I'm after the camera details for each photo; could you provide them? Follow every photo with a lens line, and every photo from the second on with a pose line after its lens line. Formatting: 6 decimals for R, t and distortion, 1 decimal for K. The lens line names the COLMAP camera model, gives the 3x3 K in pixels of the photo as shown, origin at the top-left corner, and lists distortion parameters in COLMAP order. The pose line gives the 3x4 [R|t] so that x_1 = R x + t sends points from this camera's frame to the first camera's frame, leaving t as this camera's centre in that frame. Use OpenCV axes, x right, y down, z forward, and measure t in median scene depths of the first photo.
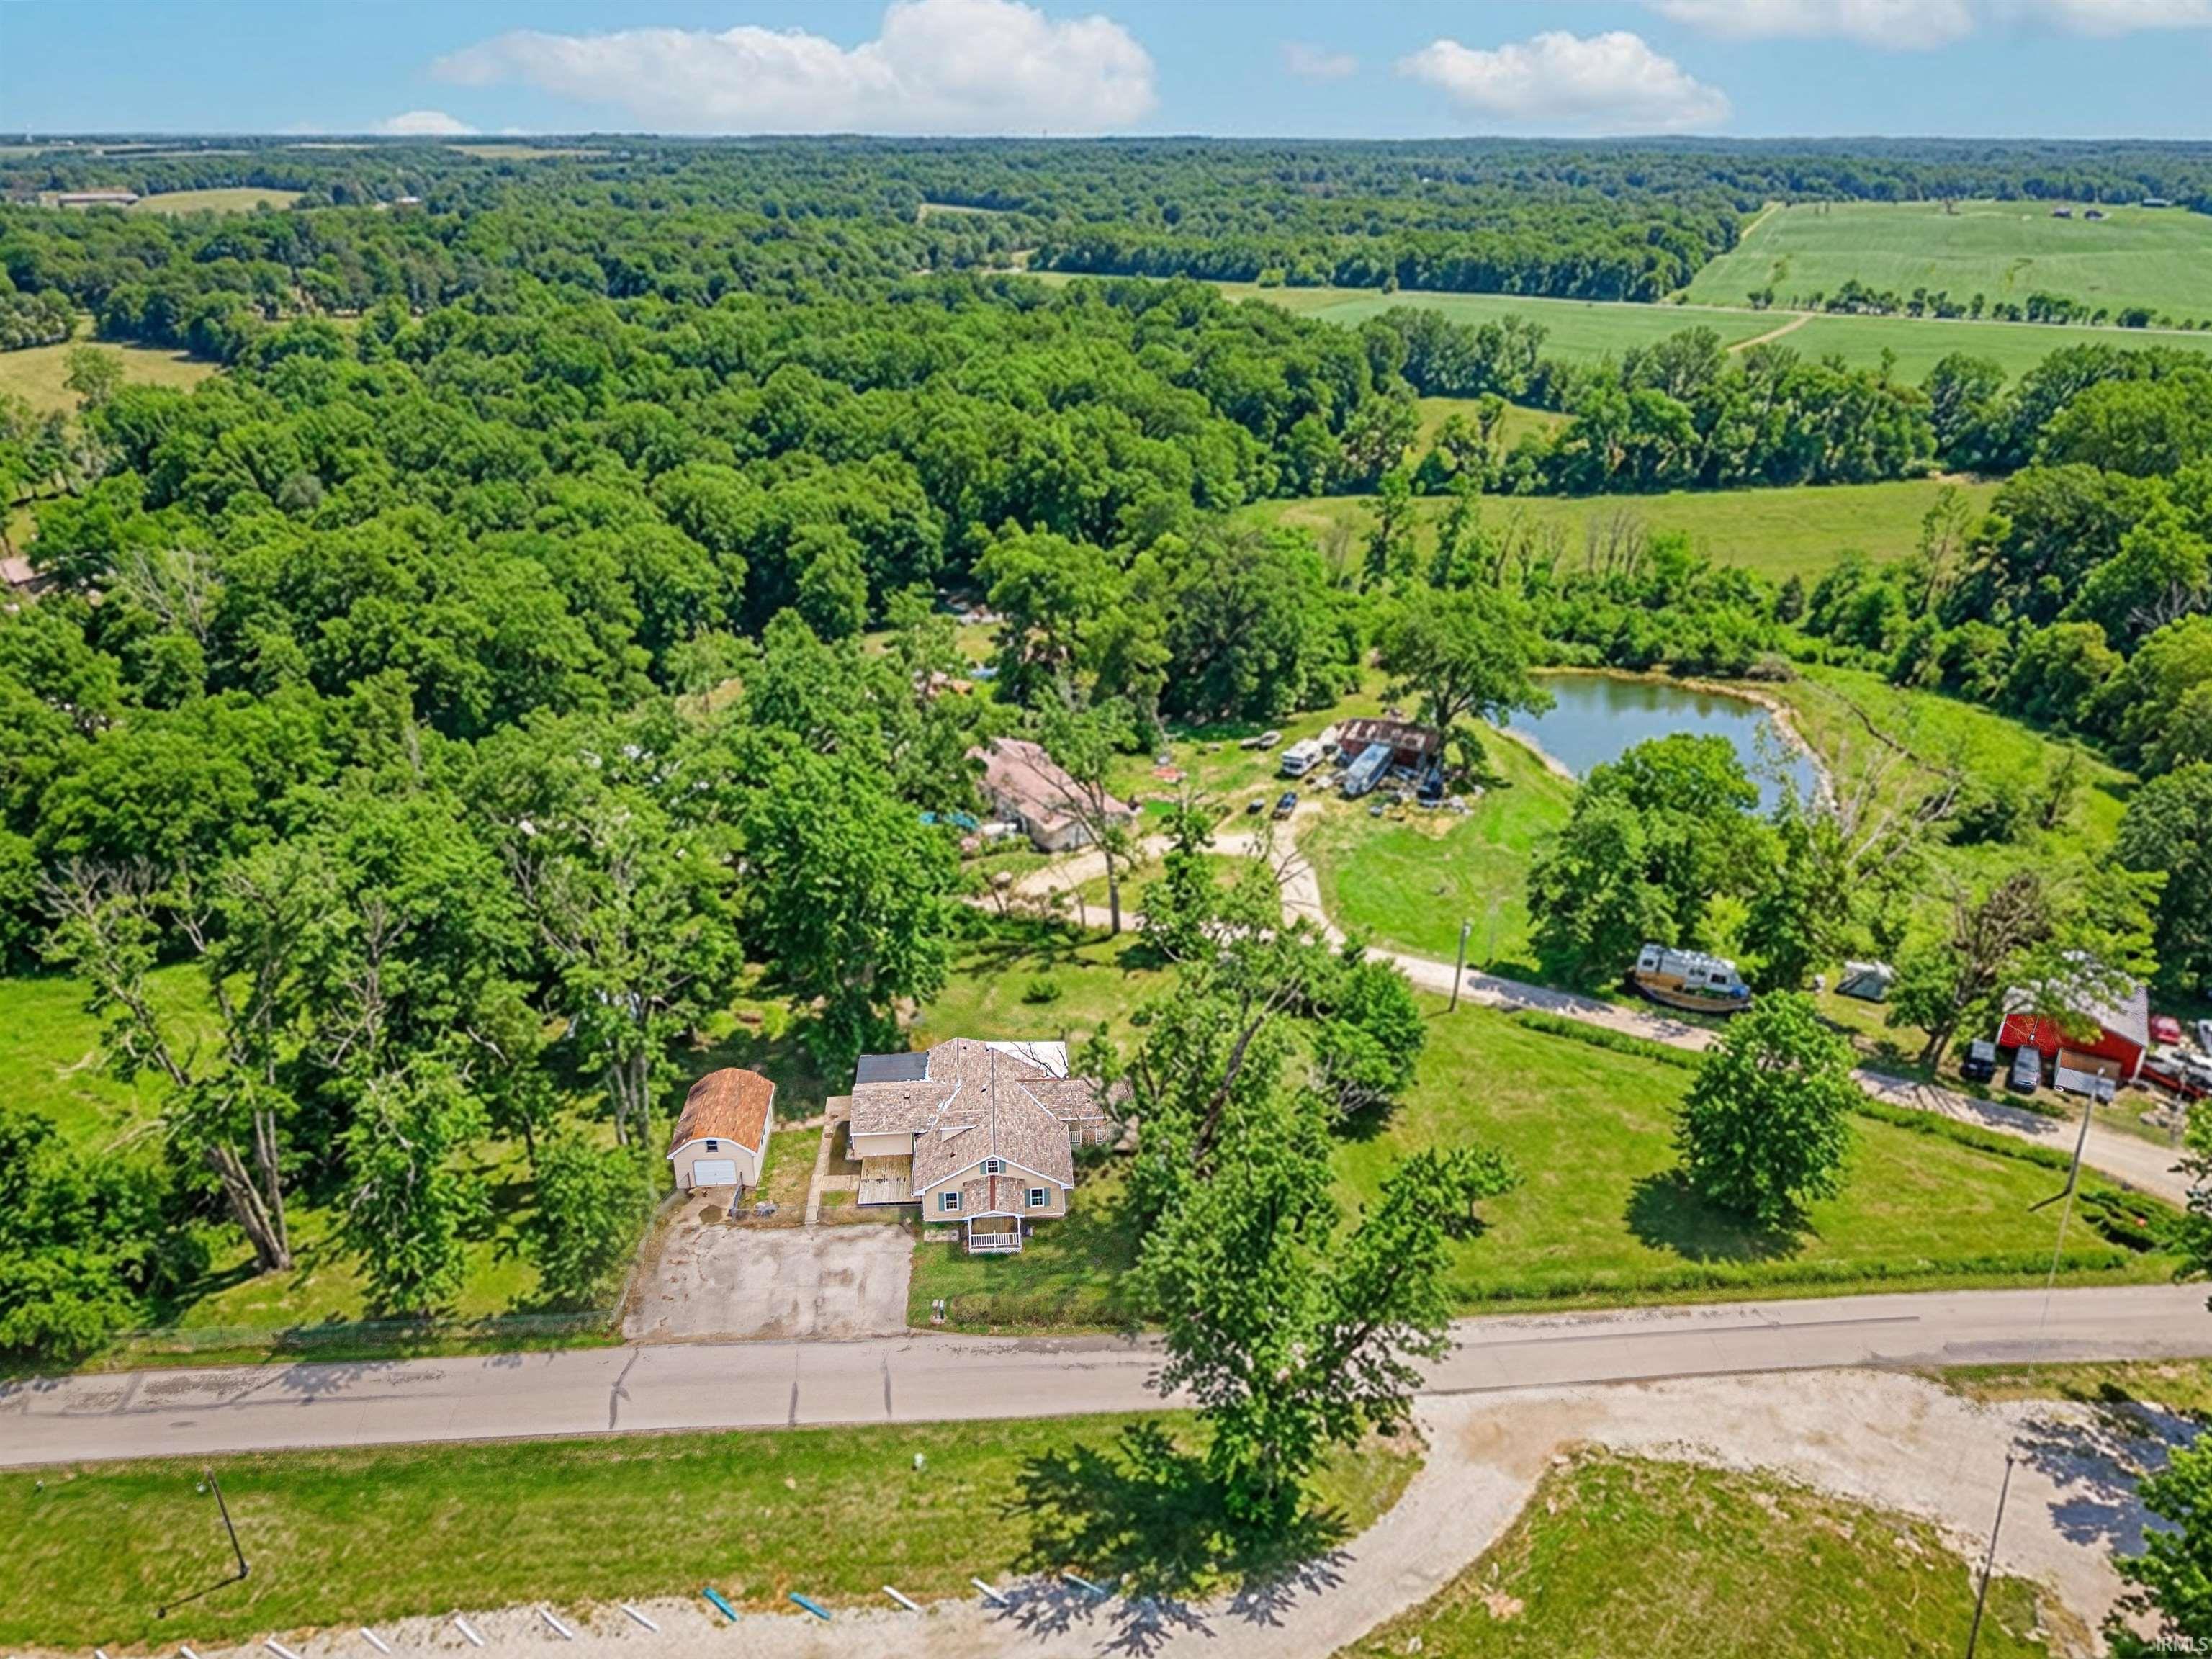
lens RADIAL K [[1537.9, 0, 1106.0], [0, 1537.9, 829.5], [0, 0, 1]] dist [0.001564, -0.000081]
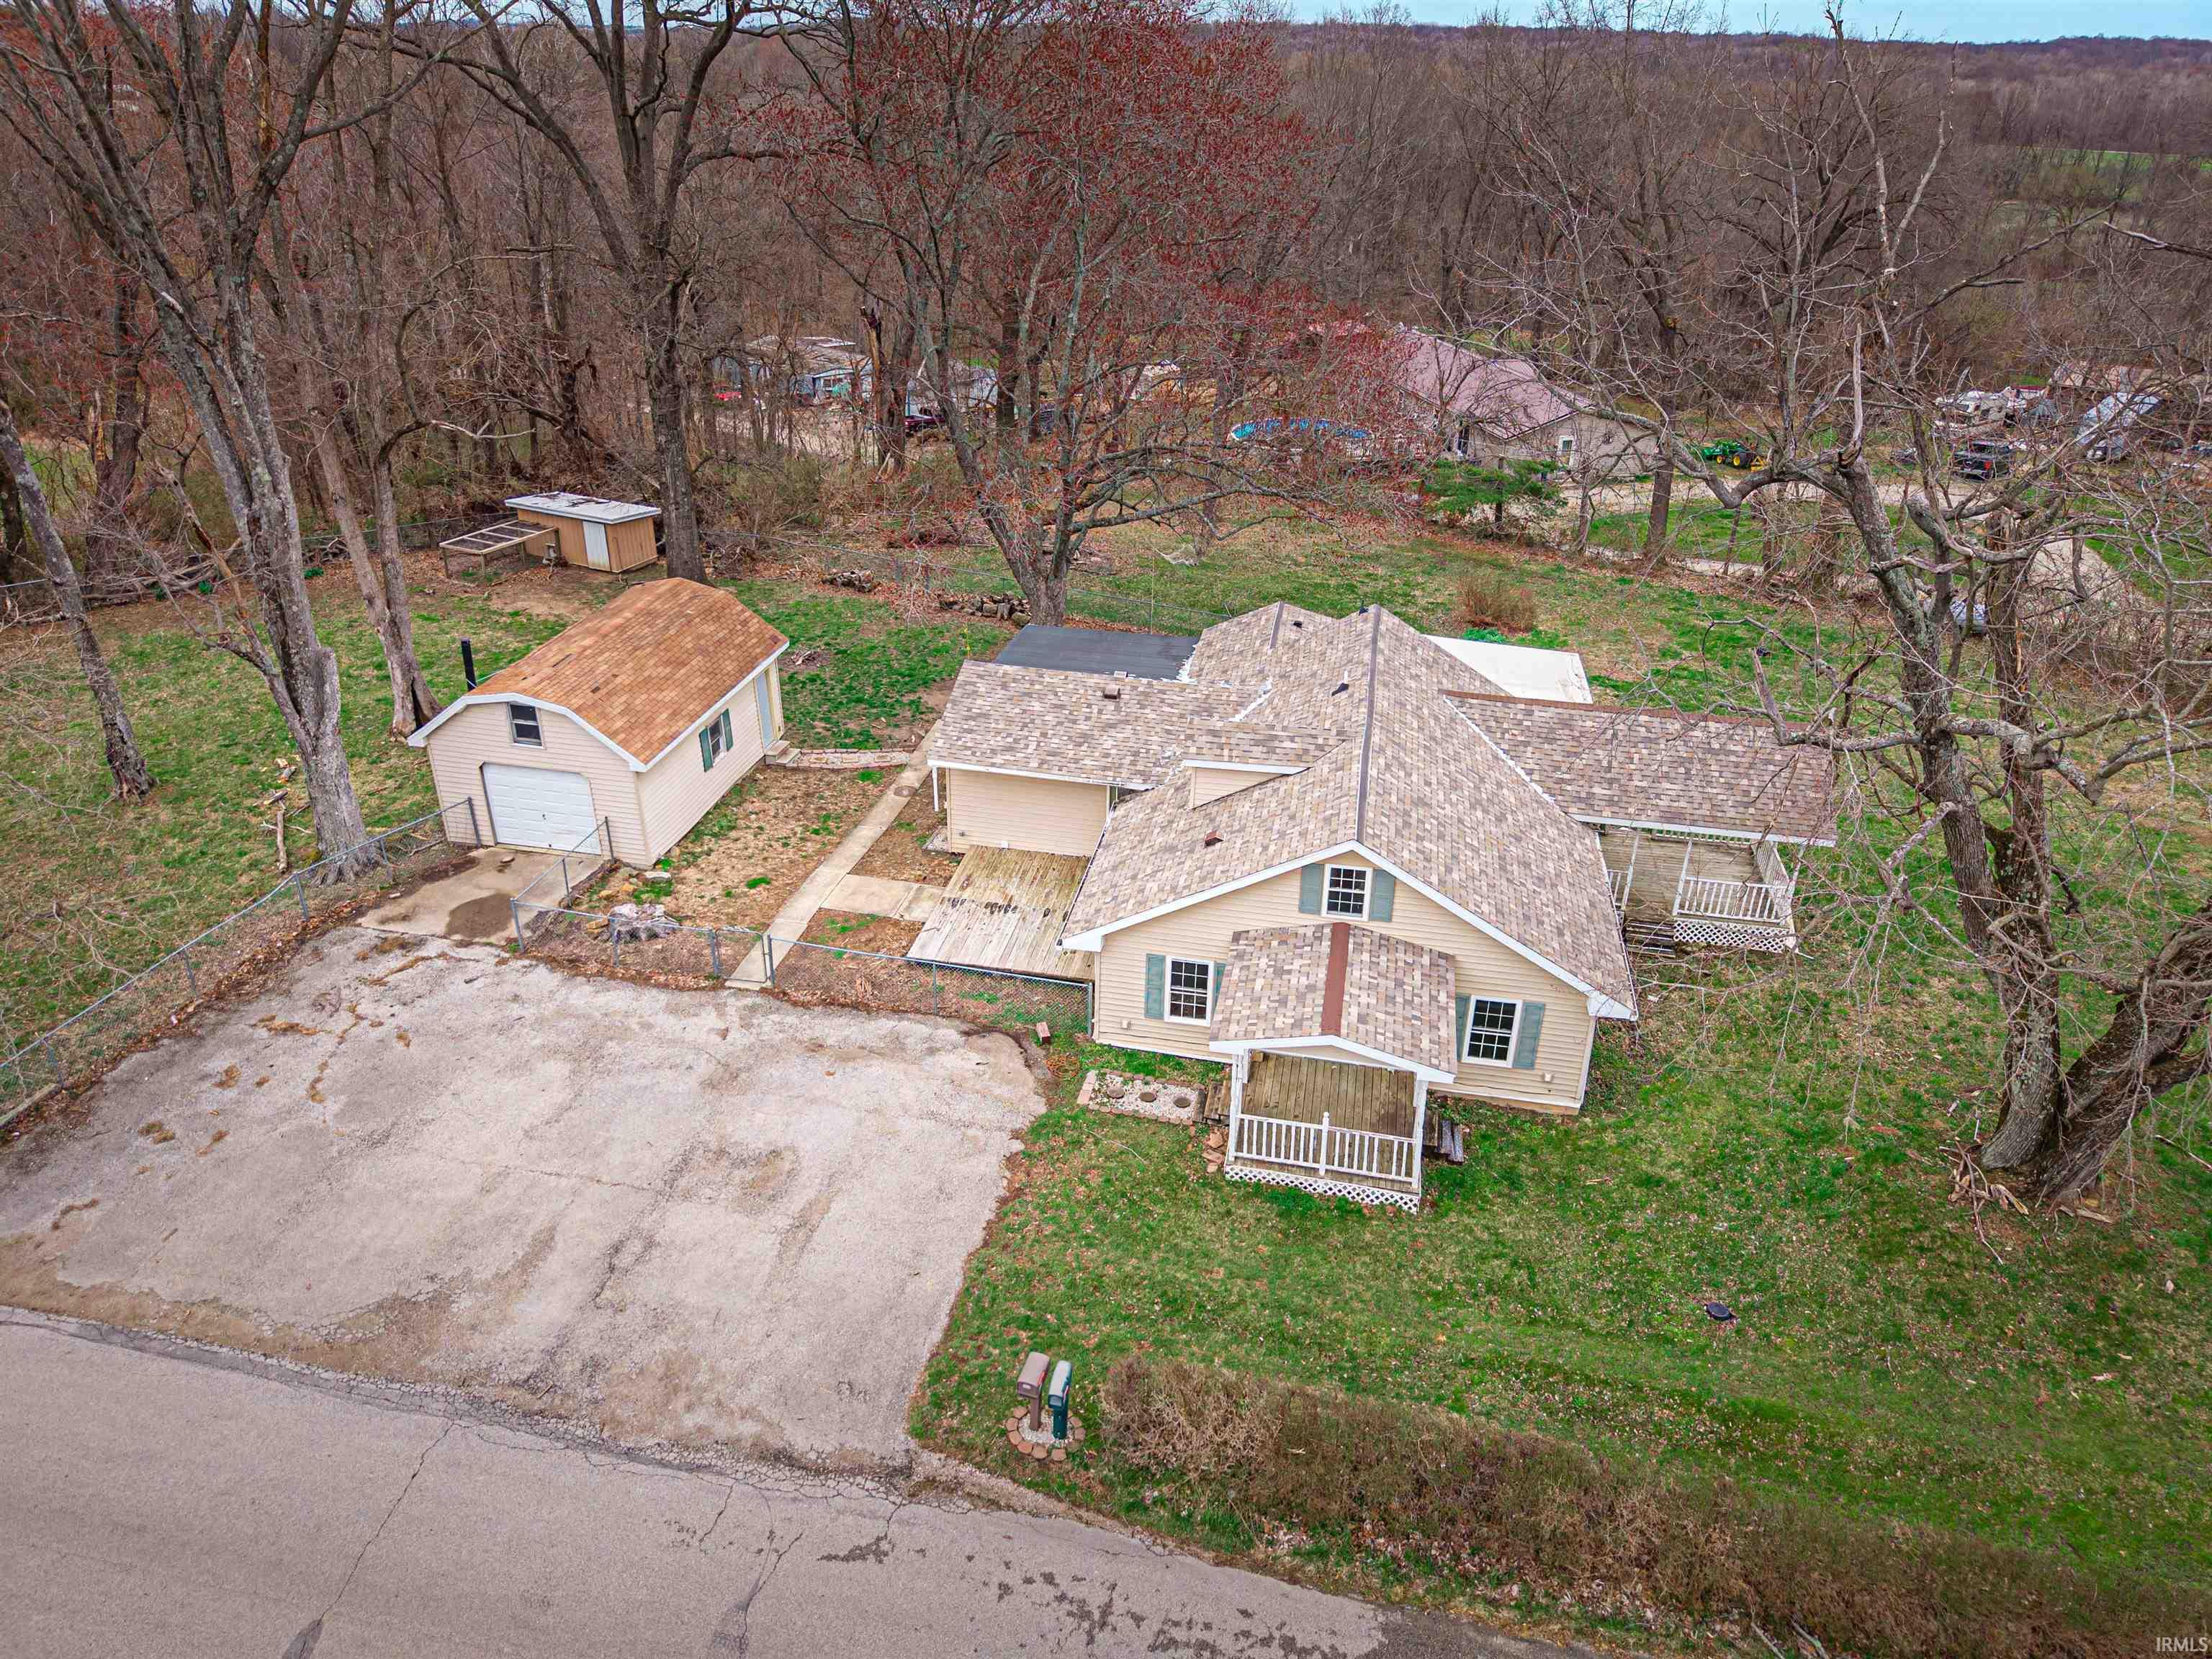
lens RADIAL K [[1537.9, 0, 1106.0], [0, 1537.9, 829.5], [0, 0, 1]] dist [0.001564, -0.000081]
pose [[0.967780, 0.140704, -0.208817, -0.058418], [-0.126522, 0.988744, 0.079854, 0.189476], [0.217703, -0.050861, 0.974689, 0.709556]]
